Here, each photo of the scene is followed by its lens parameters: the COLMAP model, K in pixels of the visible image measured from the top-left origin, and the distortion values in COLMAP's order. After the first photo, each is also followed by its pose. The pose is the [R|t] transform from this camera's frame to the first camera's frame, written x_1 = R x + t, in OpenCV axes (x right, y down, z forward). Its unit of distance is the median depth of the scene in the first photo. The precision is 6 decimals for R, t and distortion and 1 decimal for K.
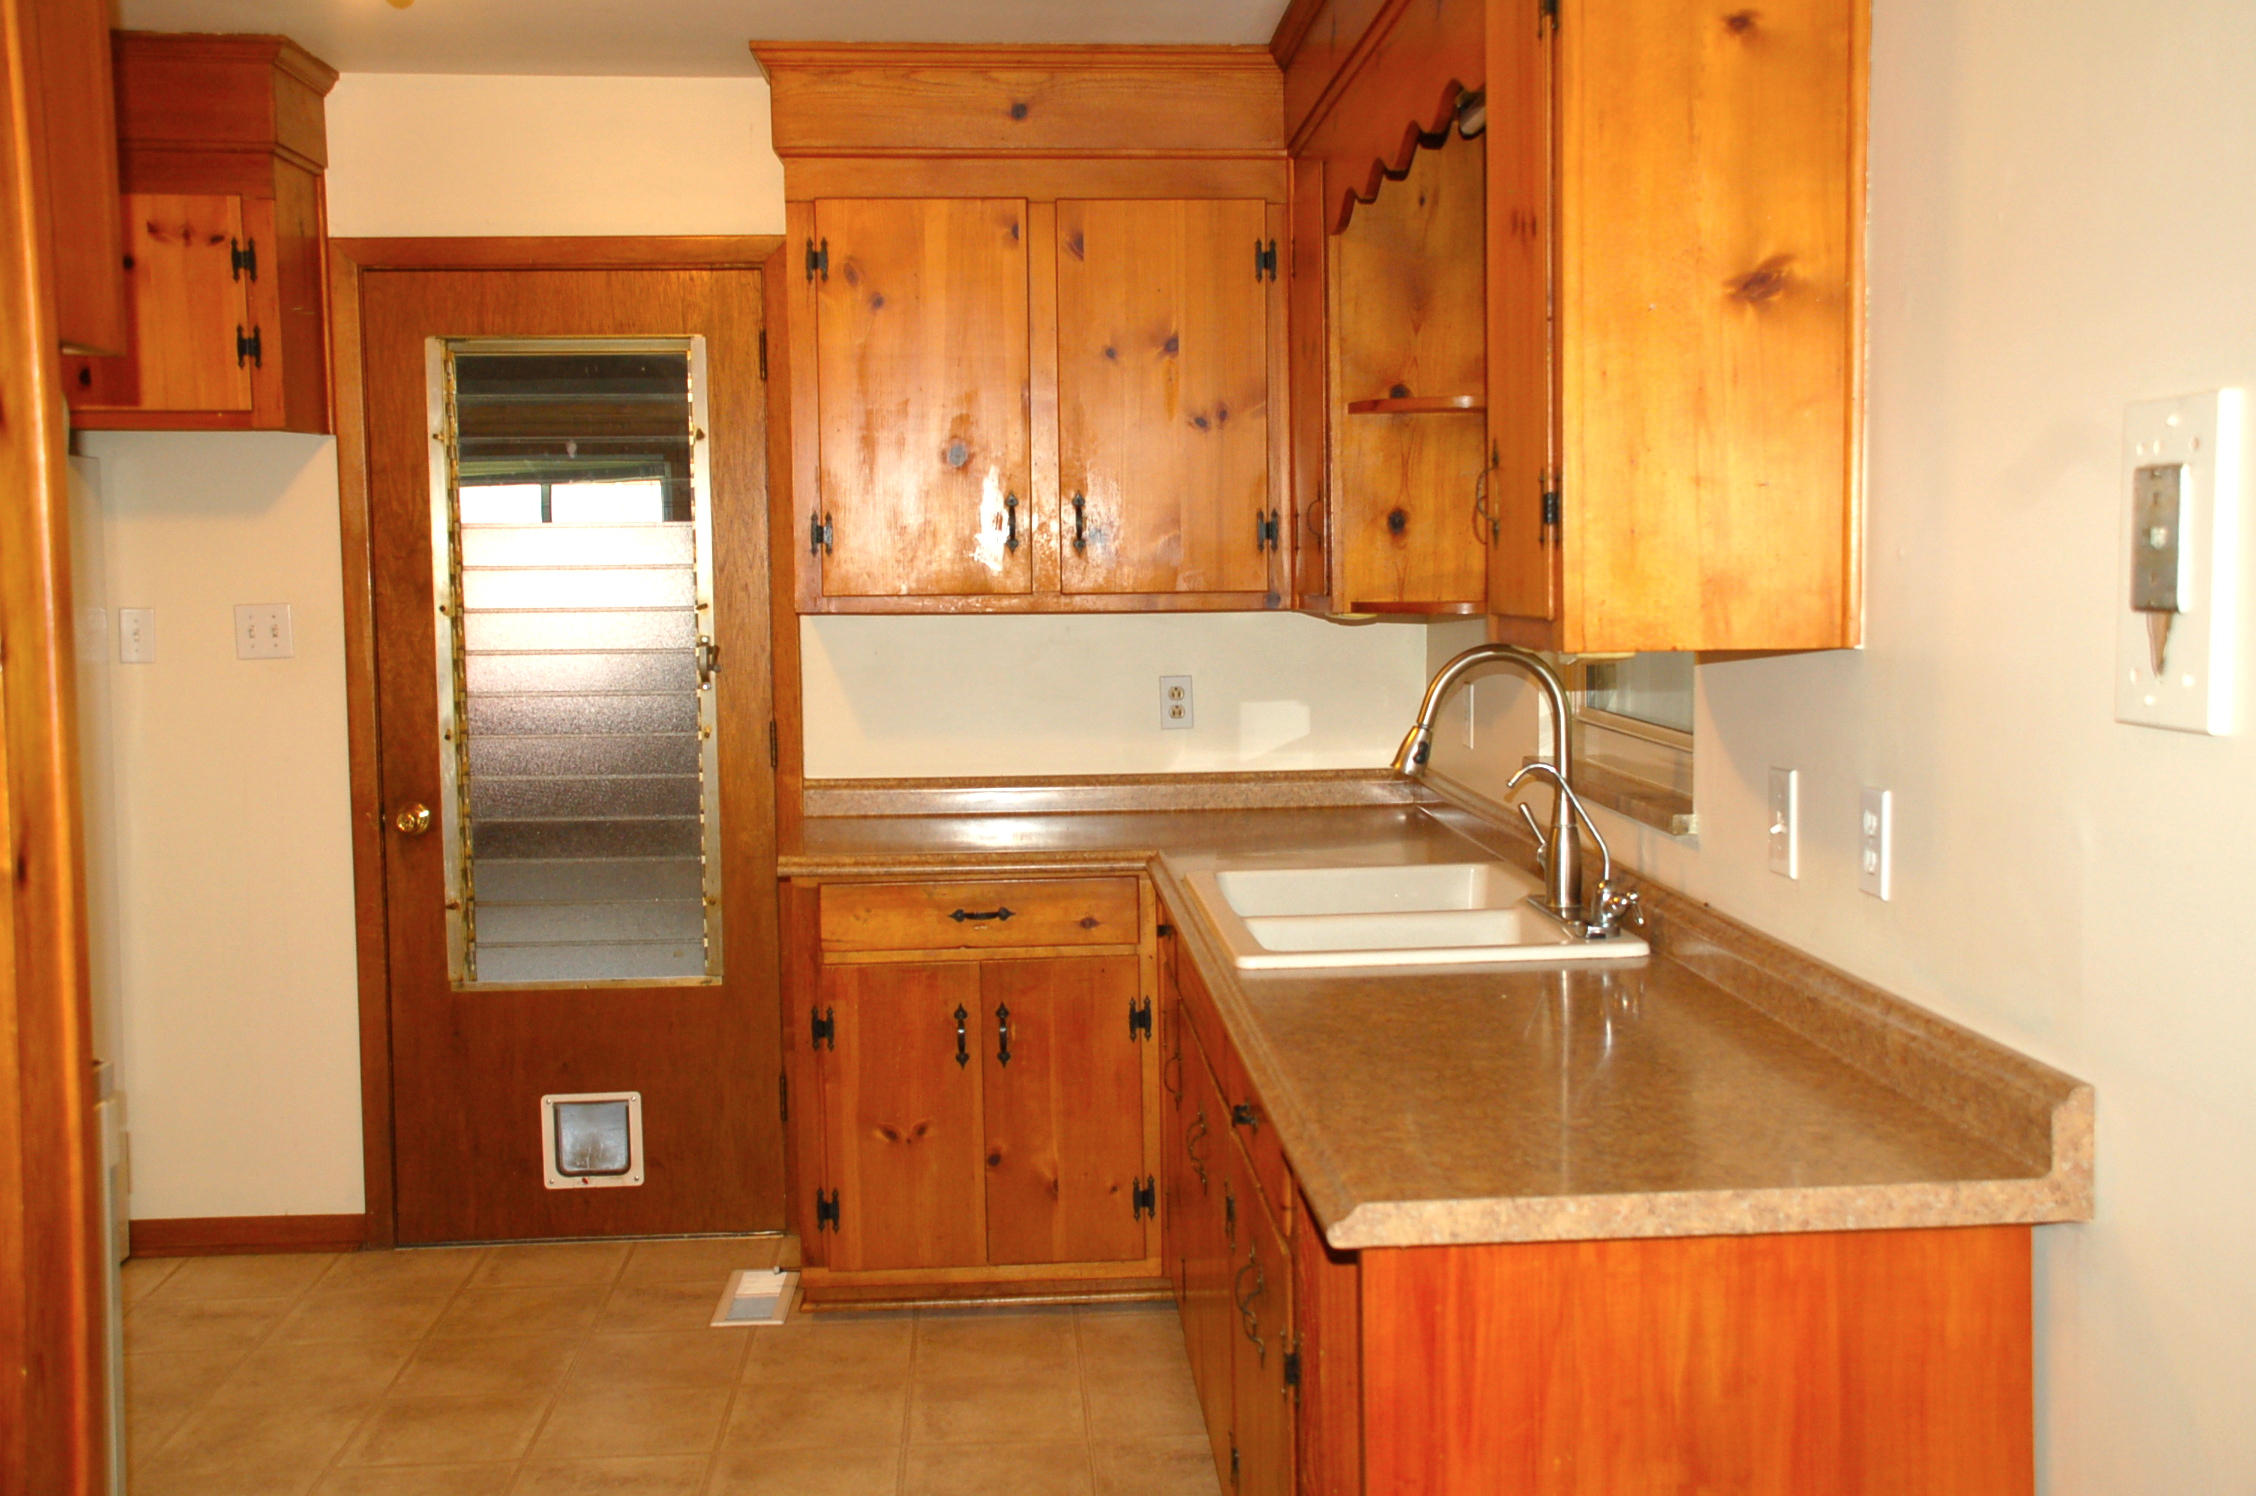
lens RADIAL K [[2345.2, 0, 1128.0], [0, 2345.2, 748.0], [0, 0, 1]] dist [0.060056, 0.003774]
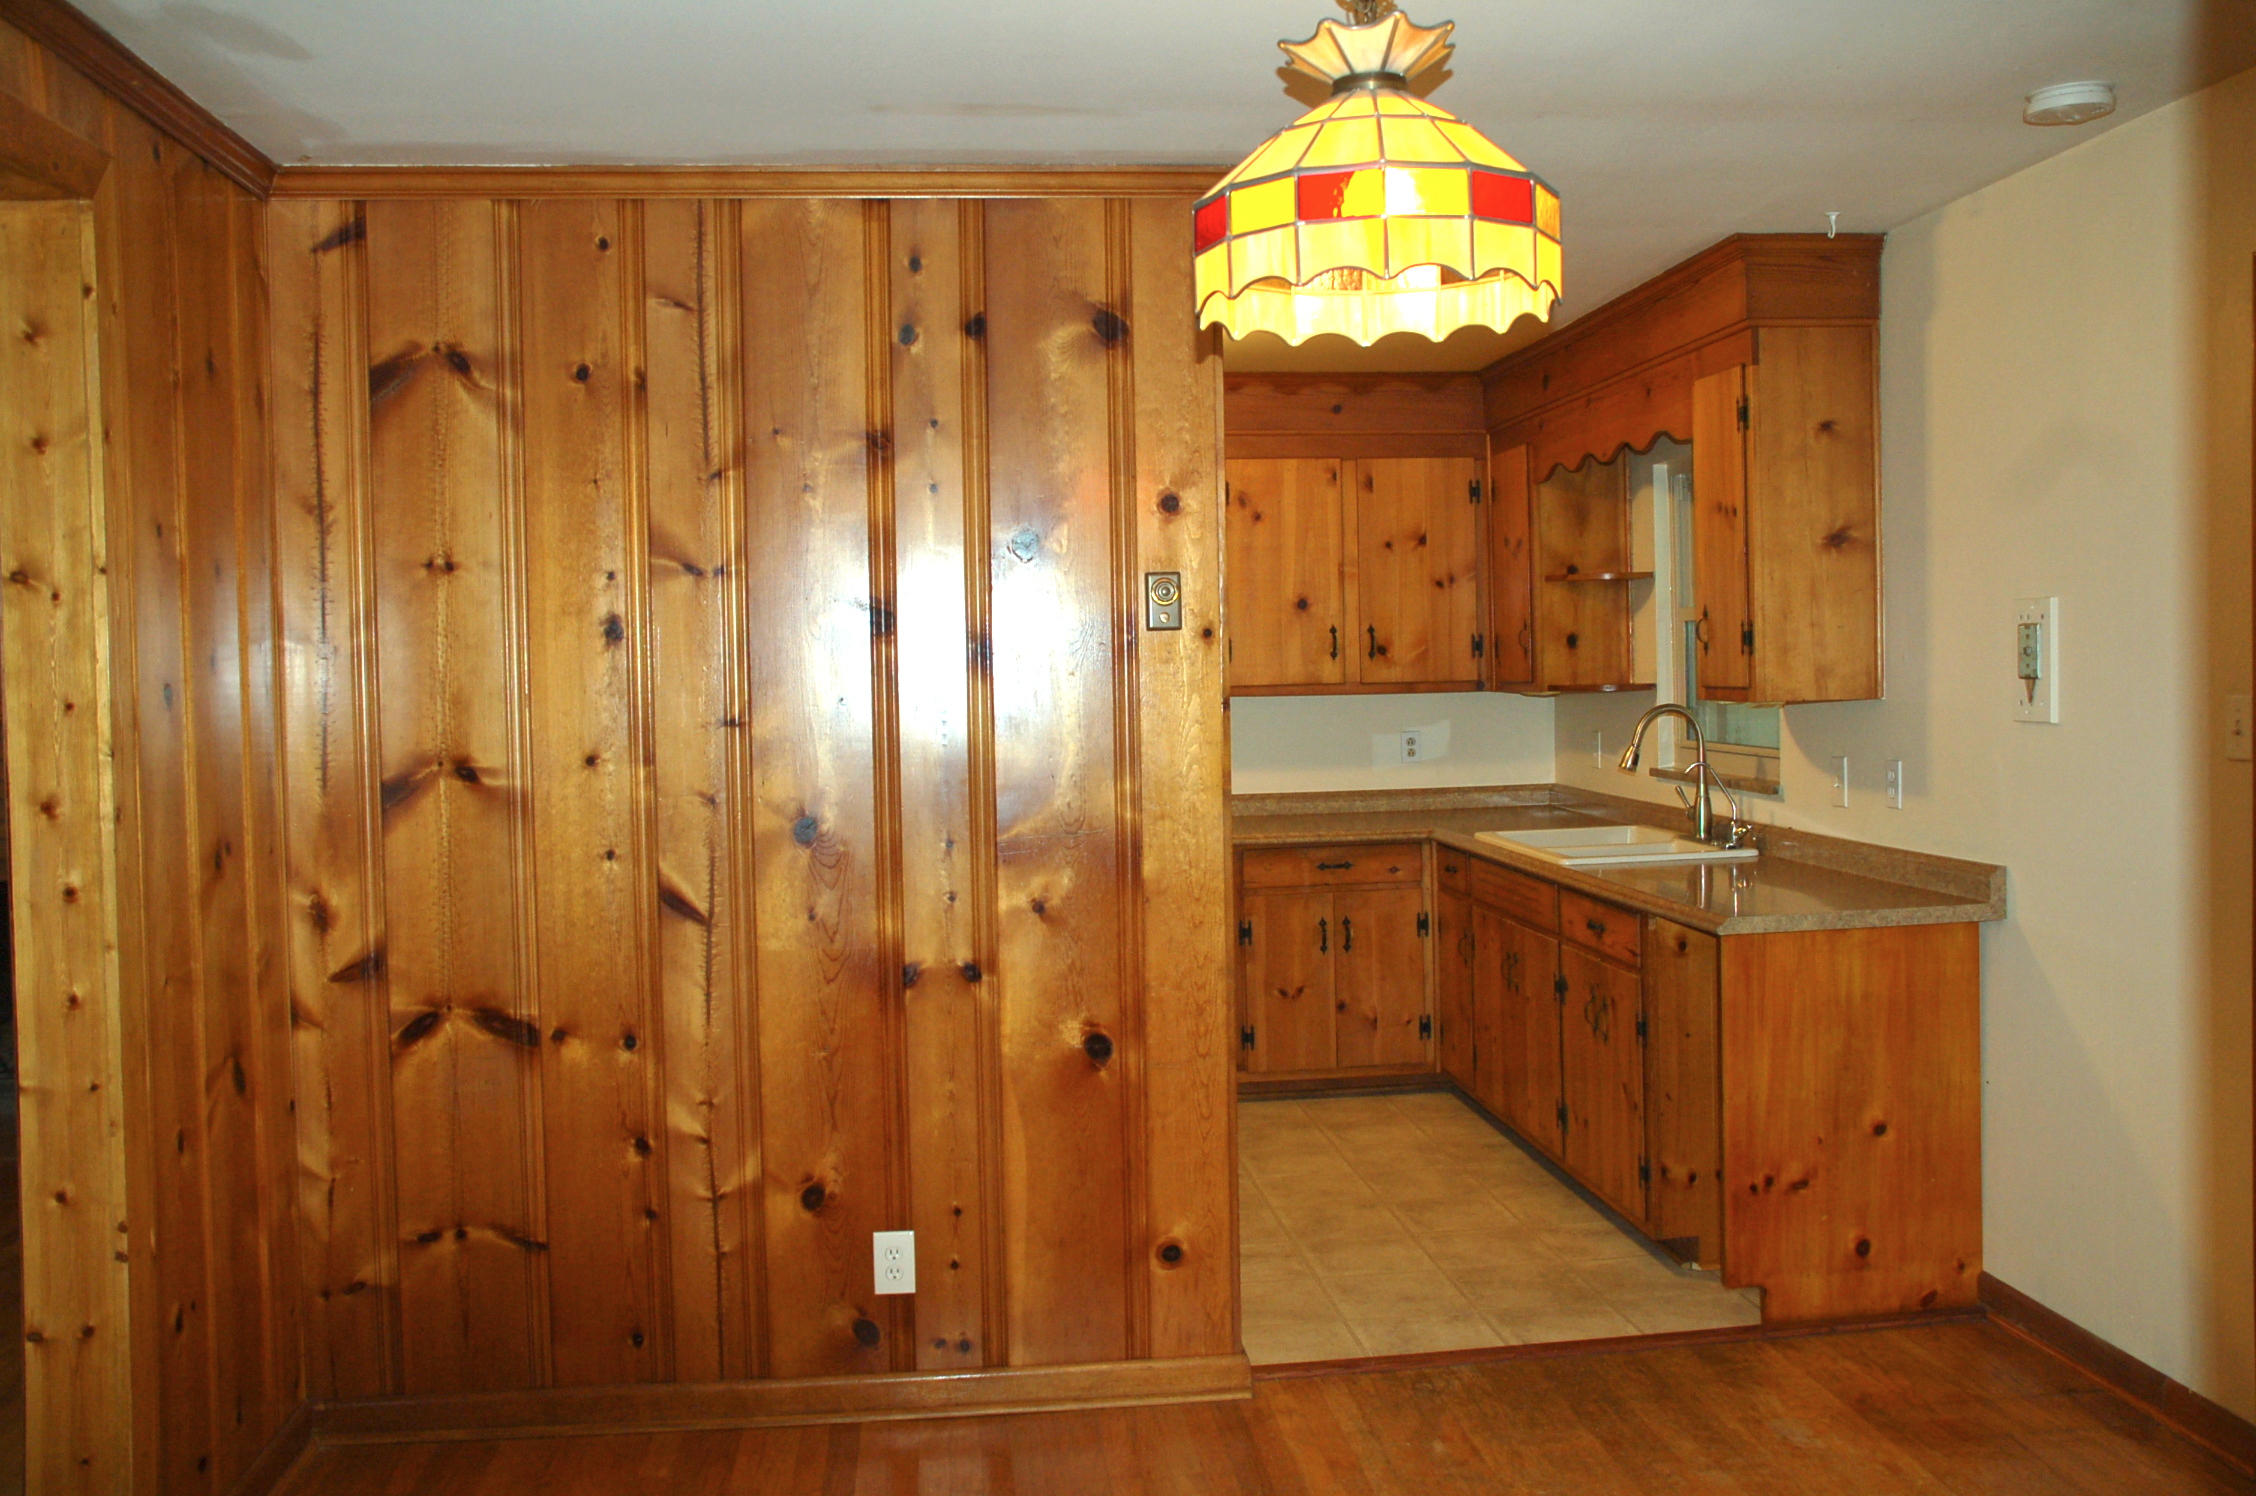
lens RADIAL K [[1991.7, 0, 1136.9], [0, 1991.7, 749.1], [0, 0, 1]] dist [-0.106439, 0.178725]
pose [[0.998664, -0.012314, 0.050185, -0.365443], [0.014221, 0.999184, -0.037809, 0.049060], [-0.049679, 0.038472, 0.998024, -0.617591]]
